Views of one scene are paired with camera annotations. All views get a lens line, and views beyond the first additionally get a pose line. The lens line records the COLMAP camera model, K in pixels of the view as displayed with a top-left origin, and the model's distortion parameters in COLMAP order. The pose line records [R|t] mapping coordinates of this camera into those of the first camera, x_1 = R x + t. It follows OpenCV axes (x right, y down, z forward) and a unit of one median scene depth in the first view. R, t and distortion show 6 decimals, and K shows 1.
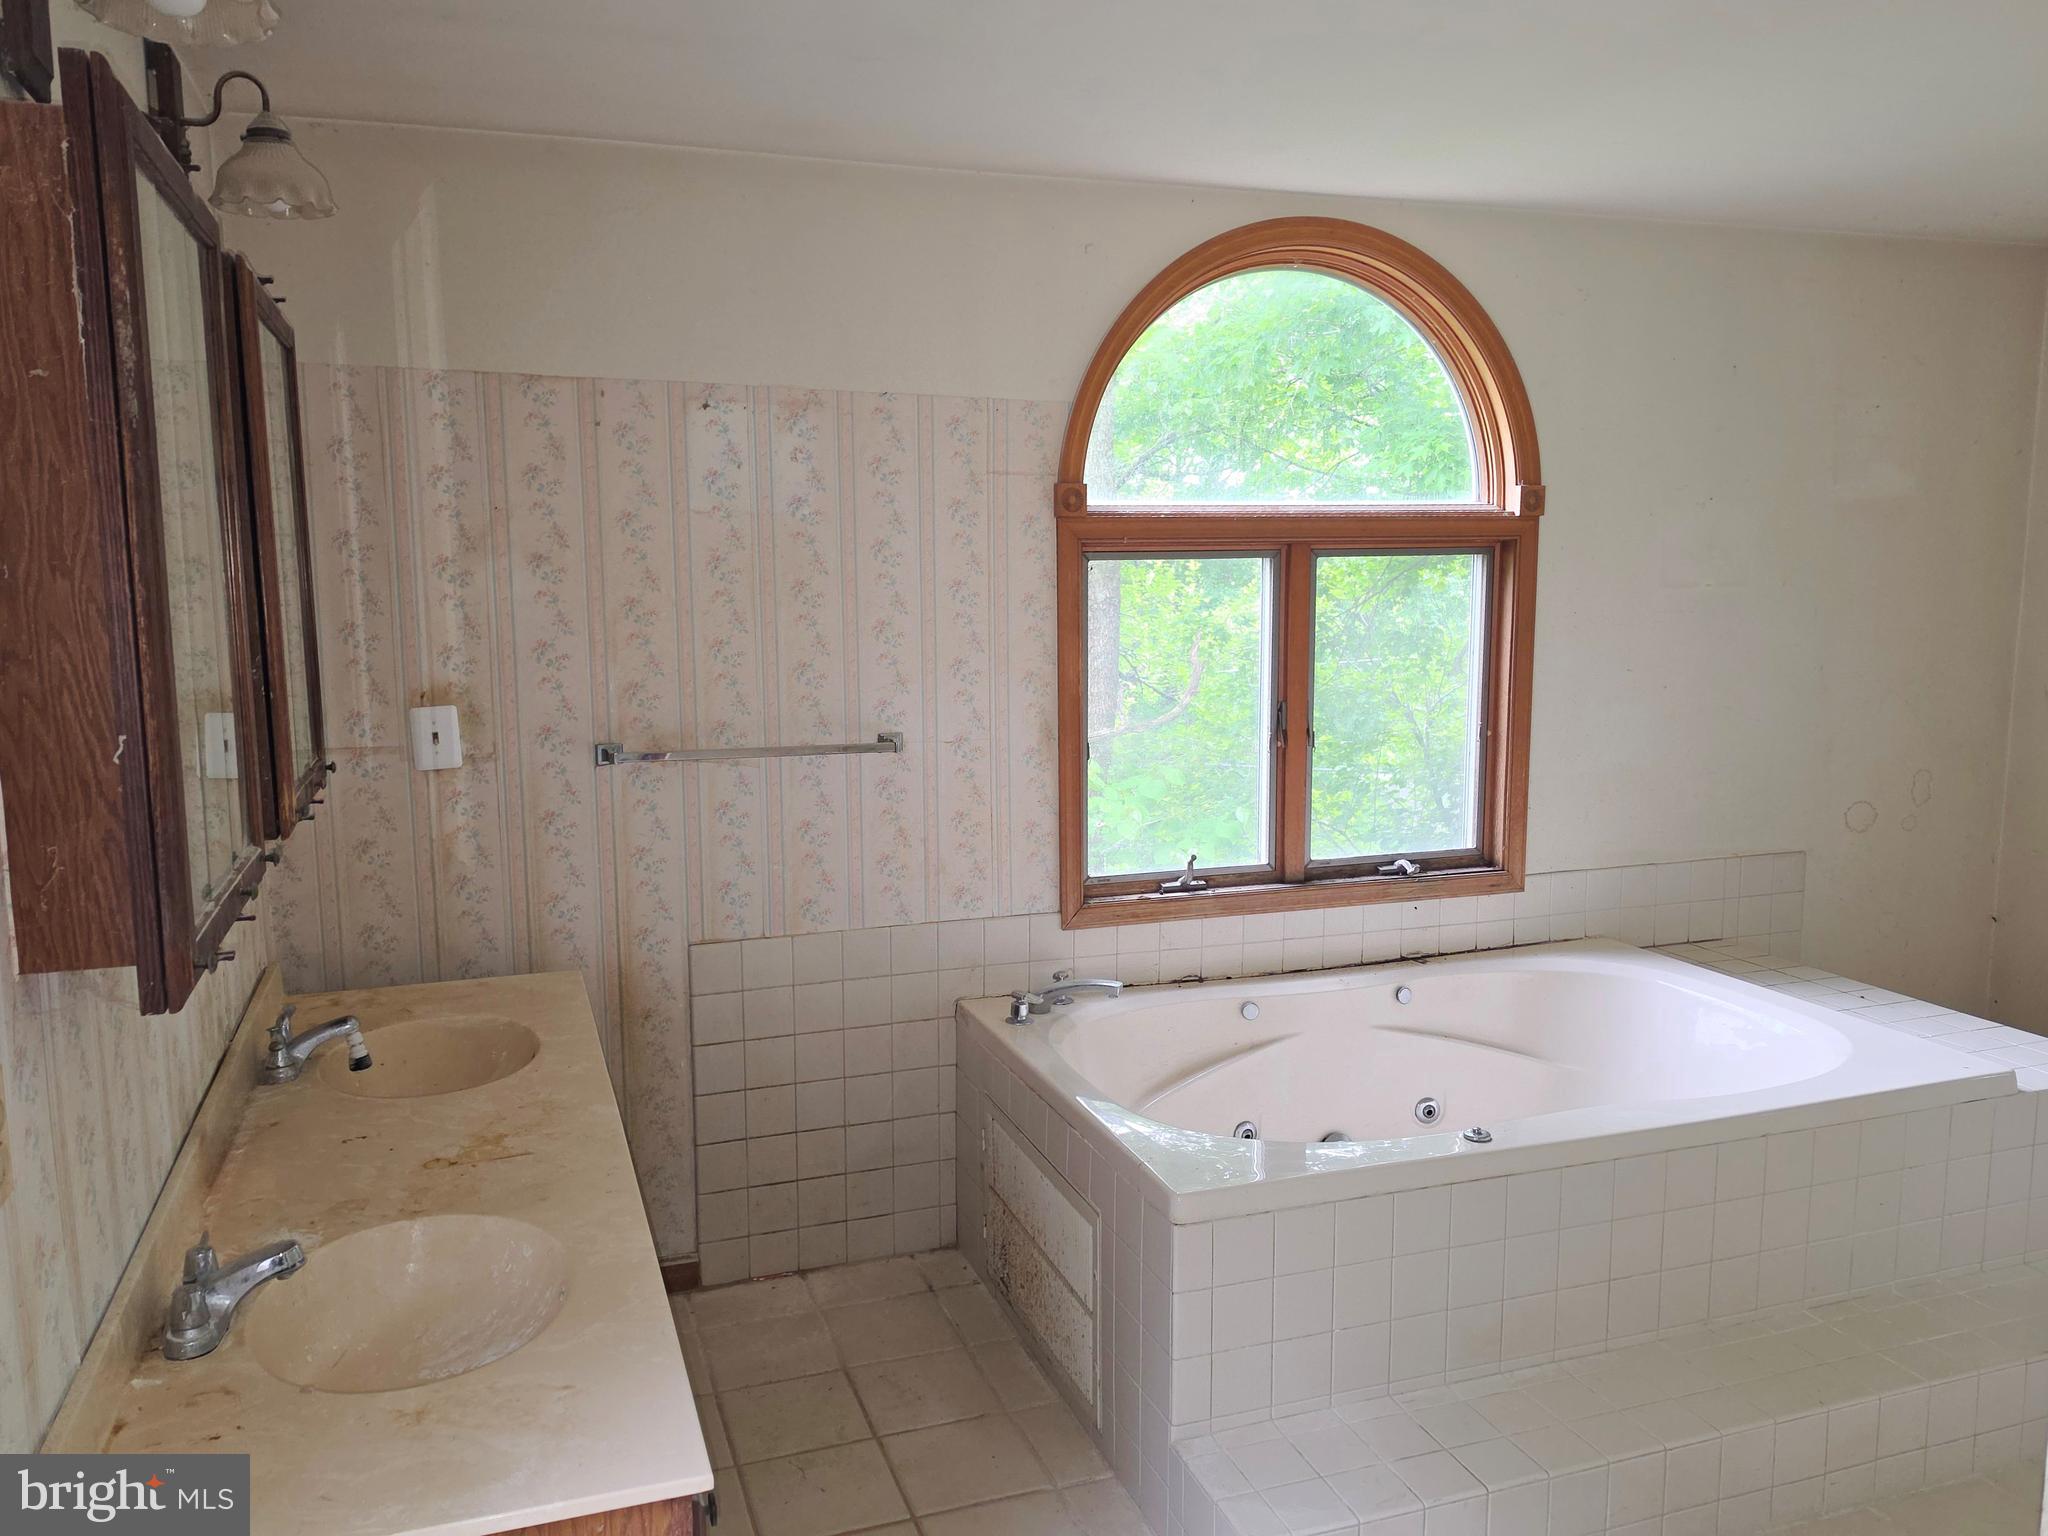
lens RADIAL K [[1532.5, 0, 1004.7], [0, 1532.5, 770.0], [0, 0, 1]] dist [0.055658, -0.073702]
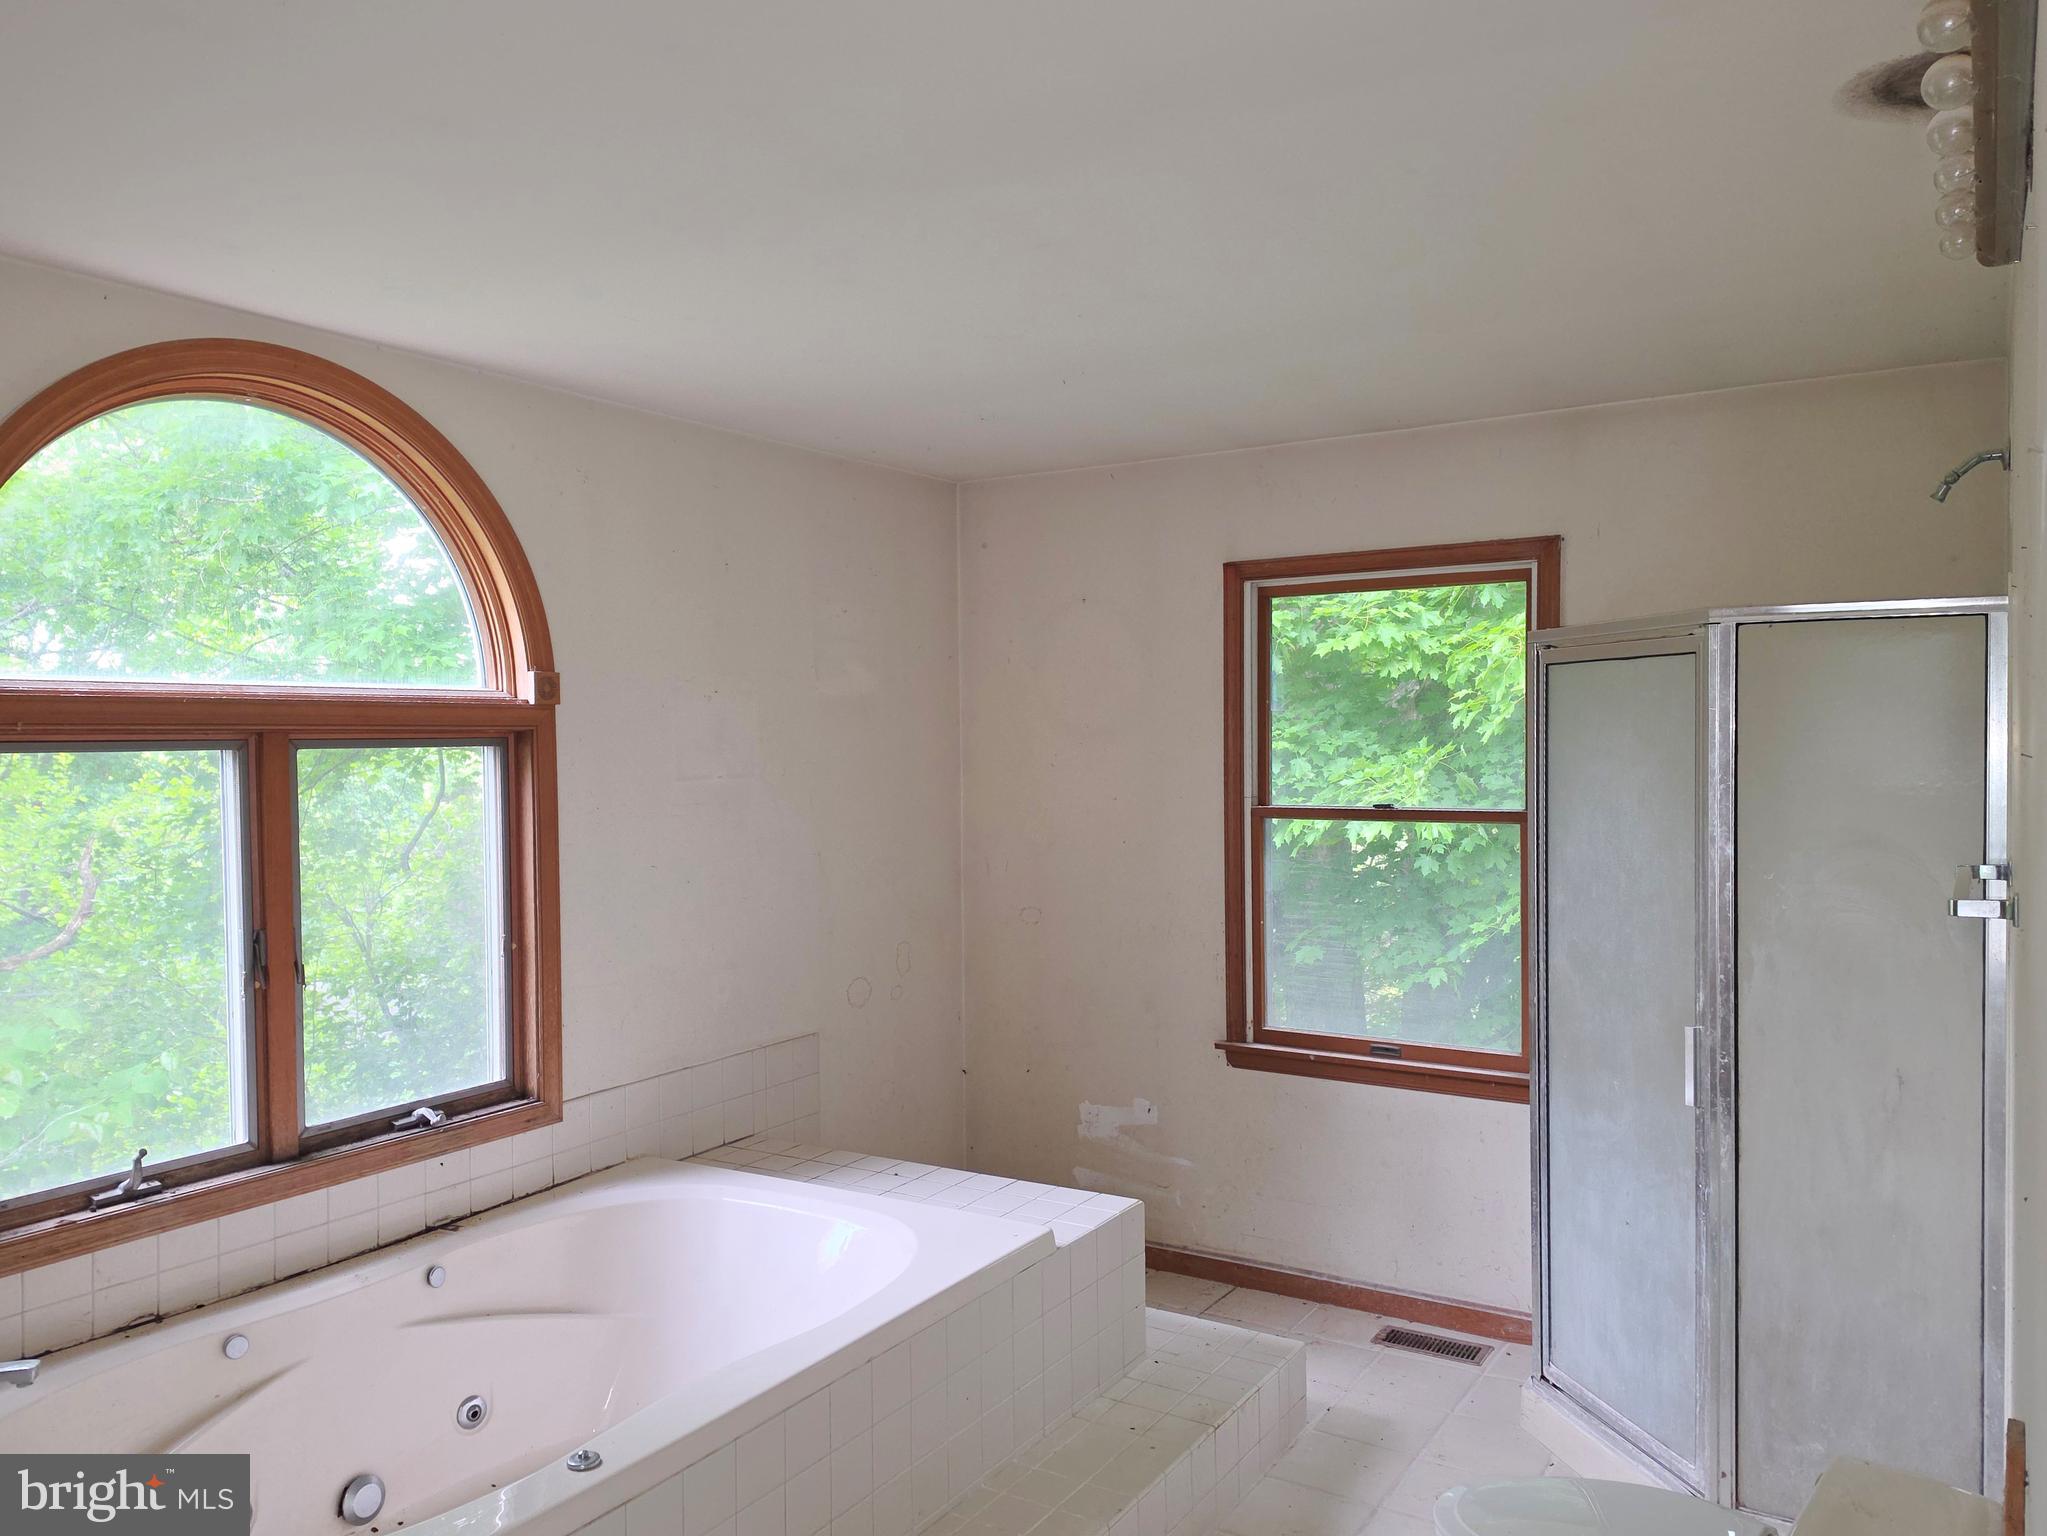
lens RADIAL K [[1531.8, 0, 1042.0], [0, 1531.8, 769.6], [0, 0, 1]] dist [0.055658, -0.073702]
pose [[0.772628, -0.012787, 0.634730, -0.011396], [0.090664, 0.991772, -0.090382, -0.017558], [-0.628352, 0.127379, 0.767430, 0.123563]]
